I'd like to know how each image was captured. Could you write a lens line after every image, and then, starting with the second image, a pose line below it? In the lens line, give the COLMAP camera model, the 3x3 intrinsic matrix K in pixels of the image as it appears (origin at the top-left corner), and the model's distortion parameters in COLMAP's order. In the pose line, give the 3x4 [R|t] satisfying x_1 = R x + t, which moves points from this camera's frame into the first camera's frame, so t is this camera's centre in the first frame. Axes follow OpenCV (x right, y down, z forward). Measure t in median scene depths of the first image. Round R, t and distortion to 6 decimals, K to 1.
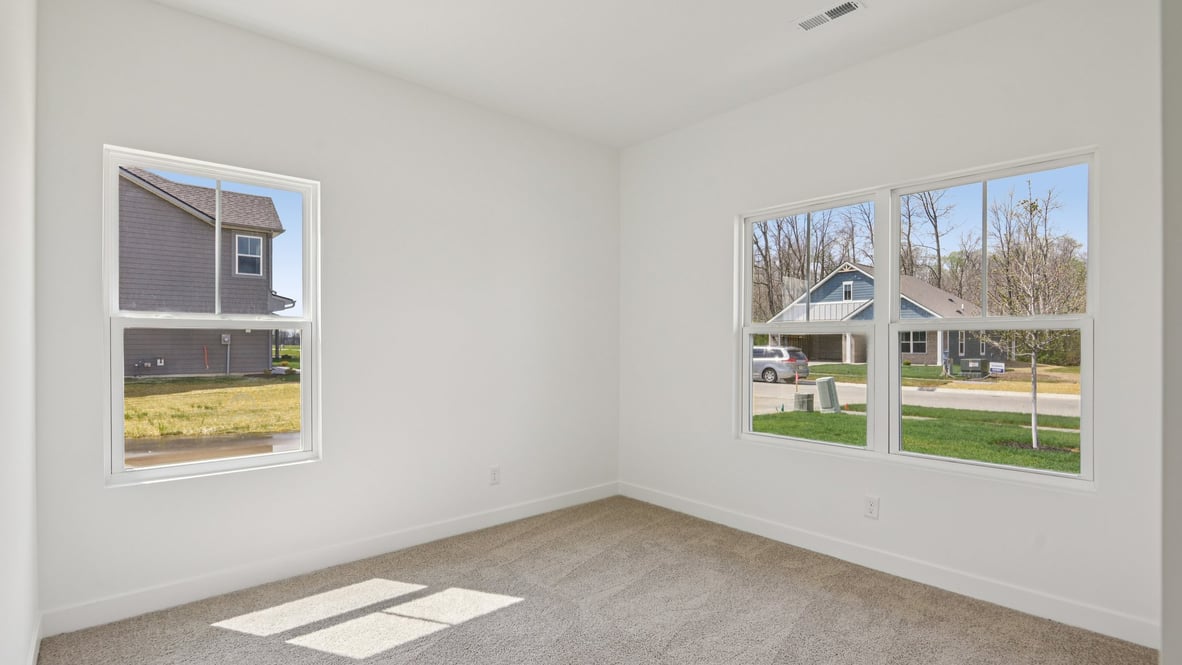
lens RADIAL K [[563.0, 0, 592.4], [0, 563.0, 340.0], [0, 0, 1]] dist [0.001543, -0.003308]
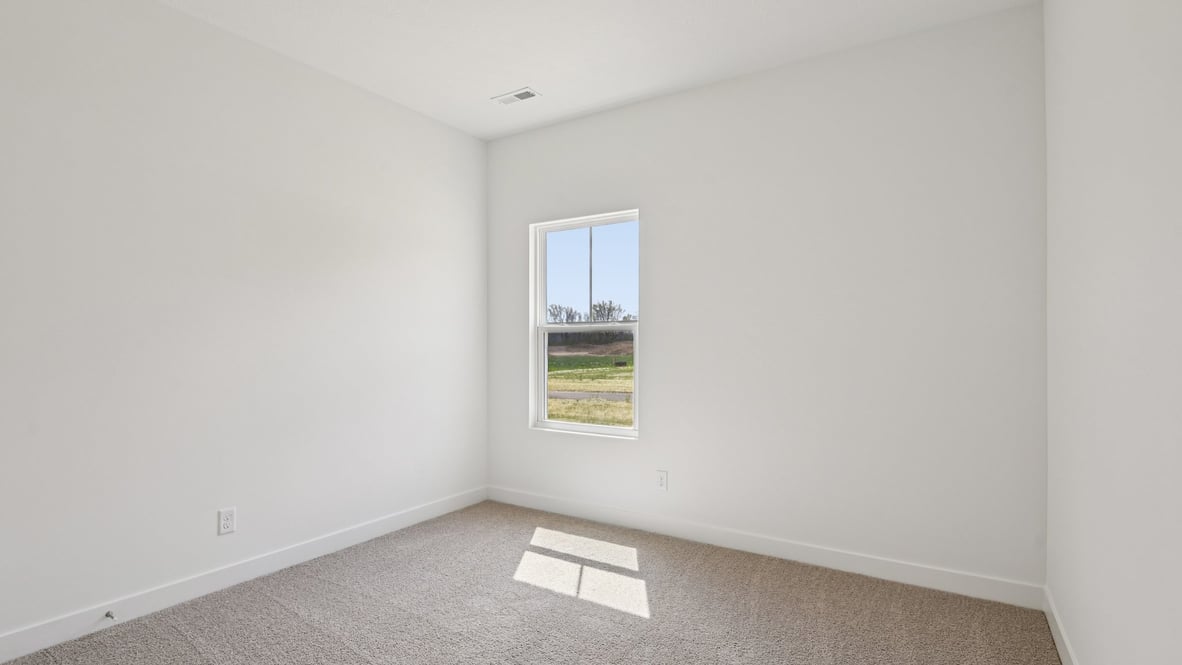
lens RADIAL K [[563.0, 0, 590.9], [0, 563.0, 334.3], [0, 0, 1]] dist [0.001543, -0.003308]
pose [[0.275141, -0.010923, -0.961342, 0.705535], [0.003018, 0.999940, -0.010498, 0.003314], [0.961399, -0.000013, 0.275157, 0.619429]]
